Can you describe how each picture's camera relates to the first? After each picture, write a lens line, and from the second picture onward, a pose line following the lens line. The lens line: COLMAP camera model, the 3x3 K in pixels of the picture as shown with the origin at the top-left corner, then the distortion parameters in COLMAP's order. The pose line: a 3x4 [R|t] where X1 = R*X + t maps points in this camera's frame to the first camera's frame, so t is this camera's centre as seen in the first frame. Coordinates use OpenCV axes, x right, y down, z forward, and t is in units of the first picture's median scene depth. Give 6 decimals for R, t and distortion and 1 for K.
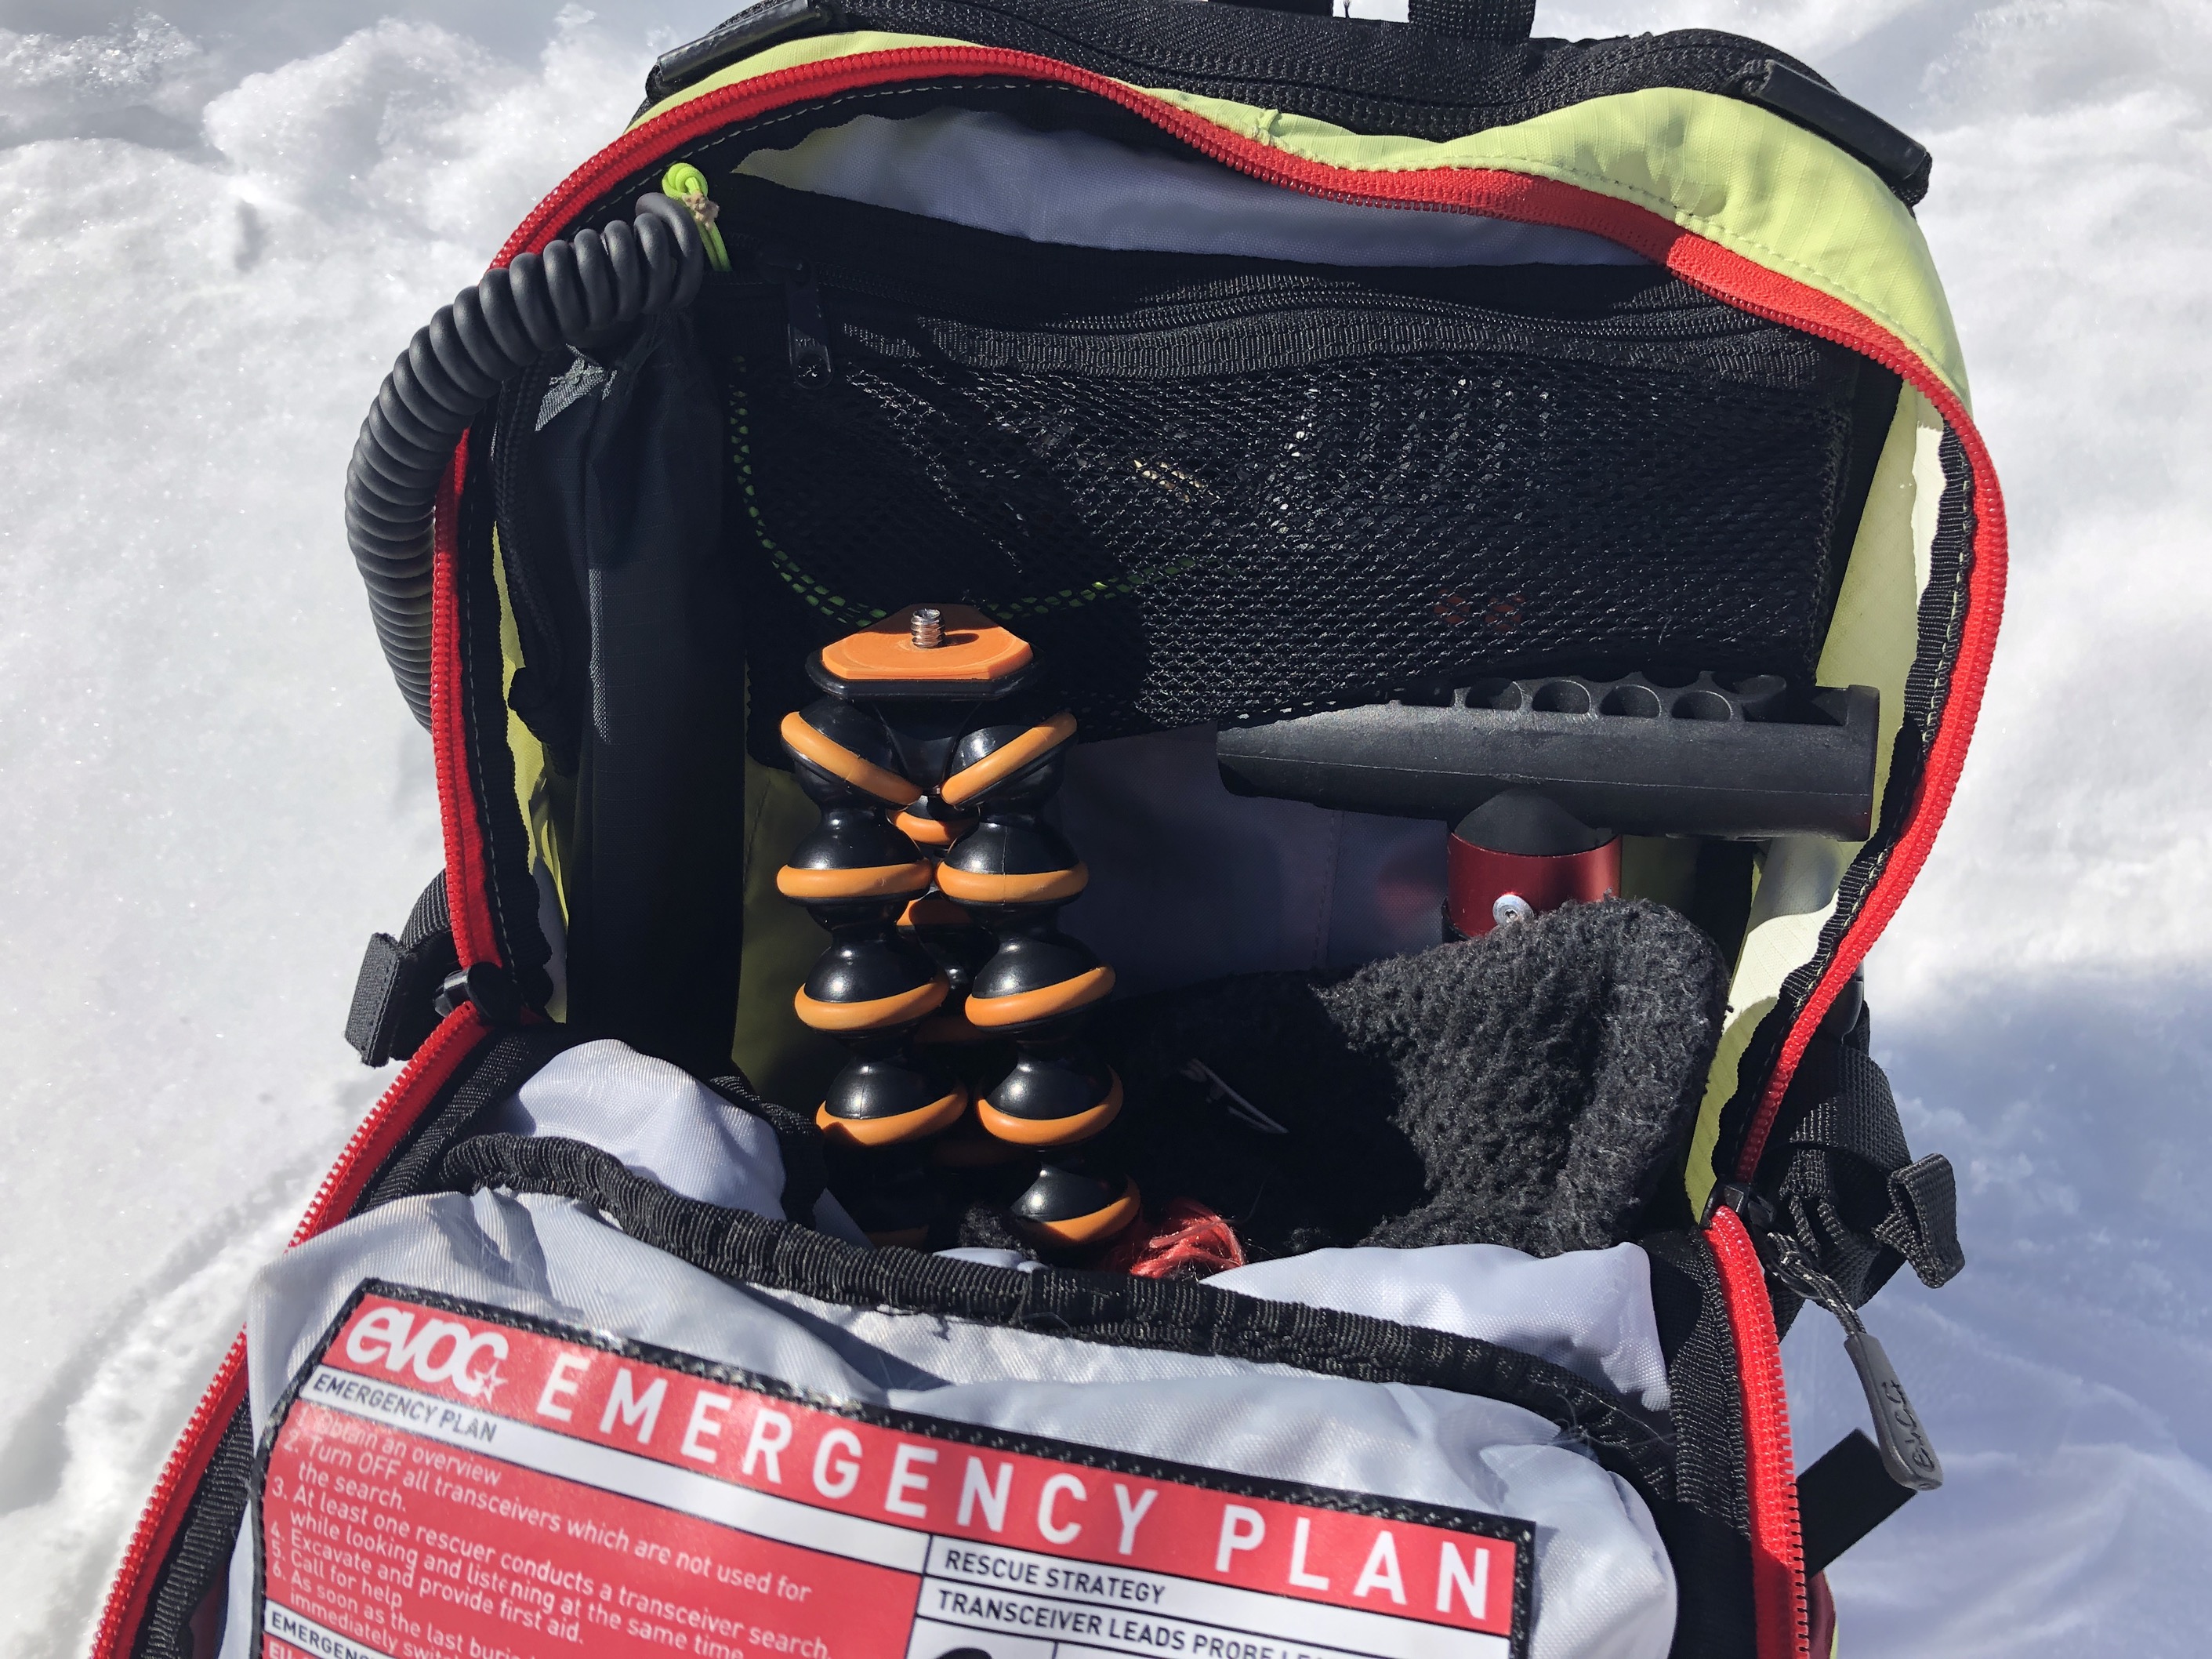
lens RADIAL K [[1817.4, 0, 1093.3], [0, 1817.4, 791.8], [0, 0, 1]] dist [0.007988, 0.003536]
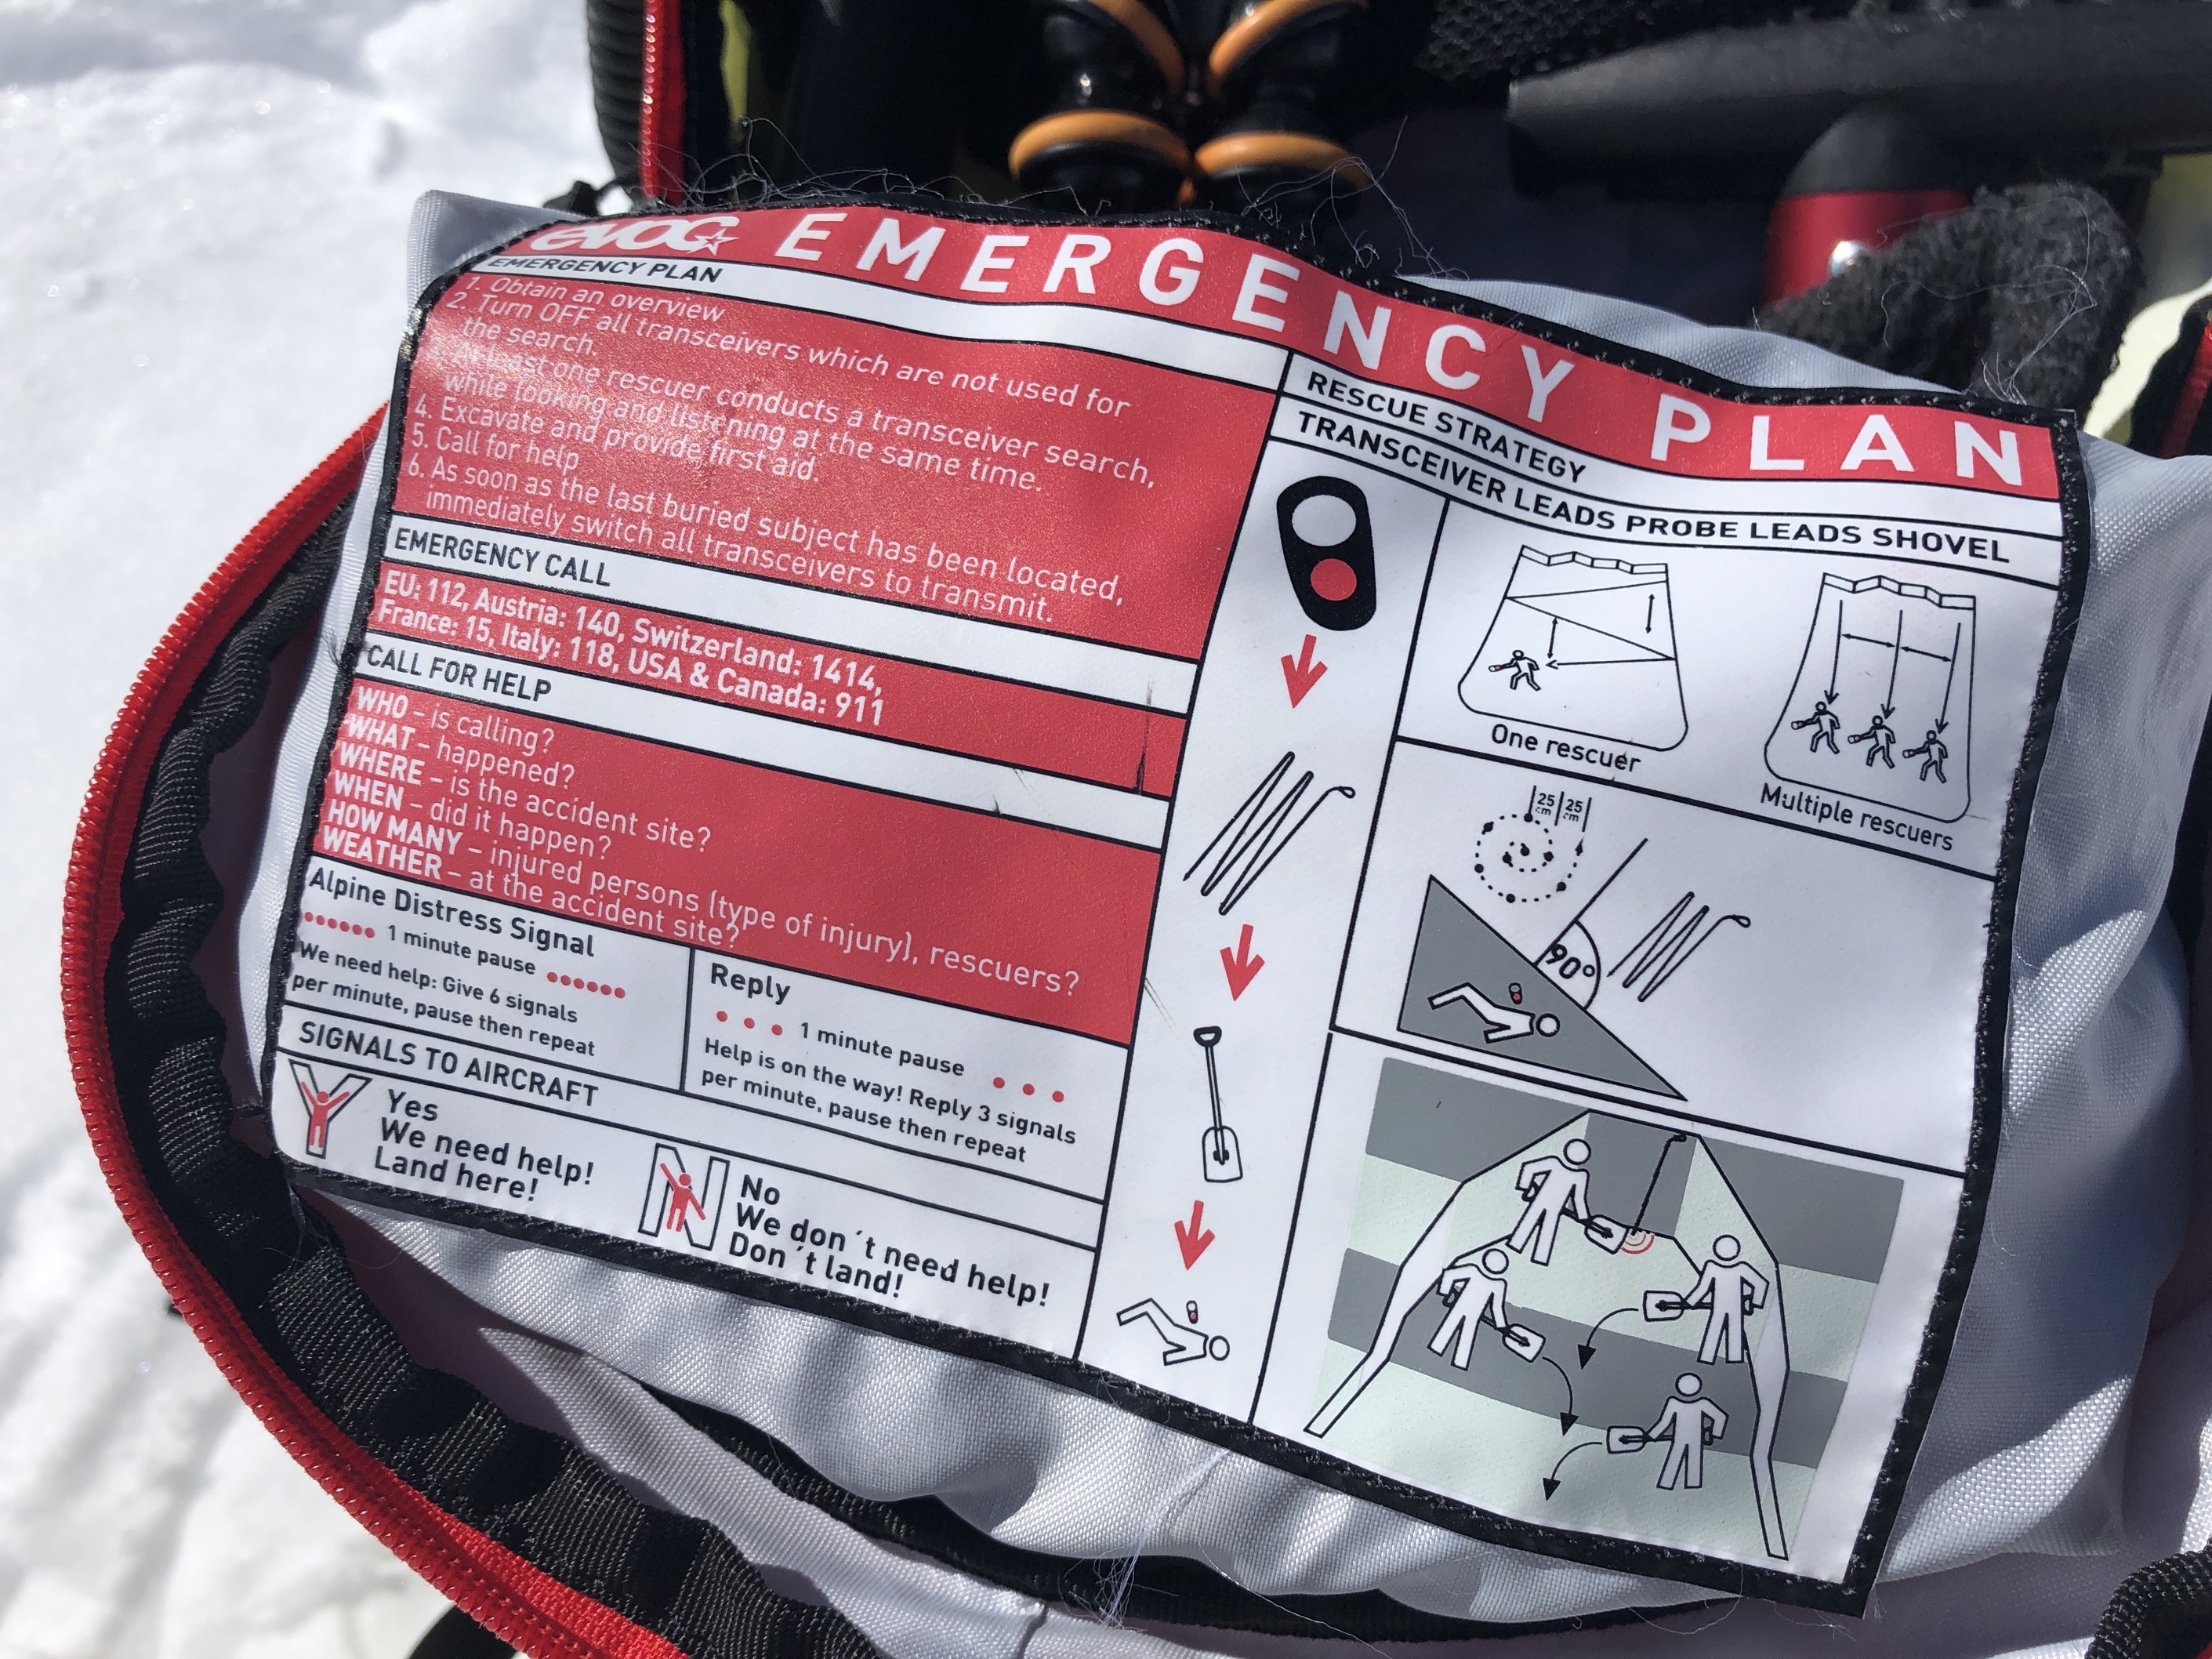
lens RADIAL K [[1817.4, 0, 1094.2], [0, 1817.4, 838.2], [0, 0, 1]] dist [0.007988, 0.003536]
pose [[0.997270, 0.073370, -0.008375, -0.148234], [-0.073703, 0.981874, -0.174615, 0.739454], [-0.004588, 0.174756, 0.984601, 0.278390]]
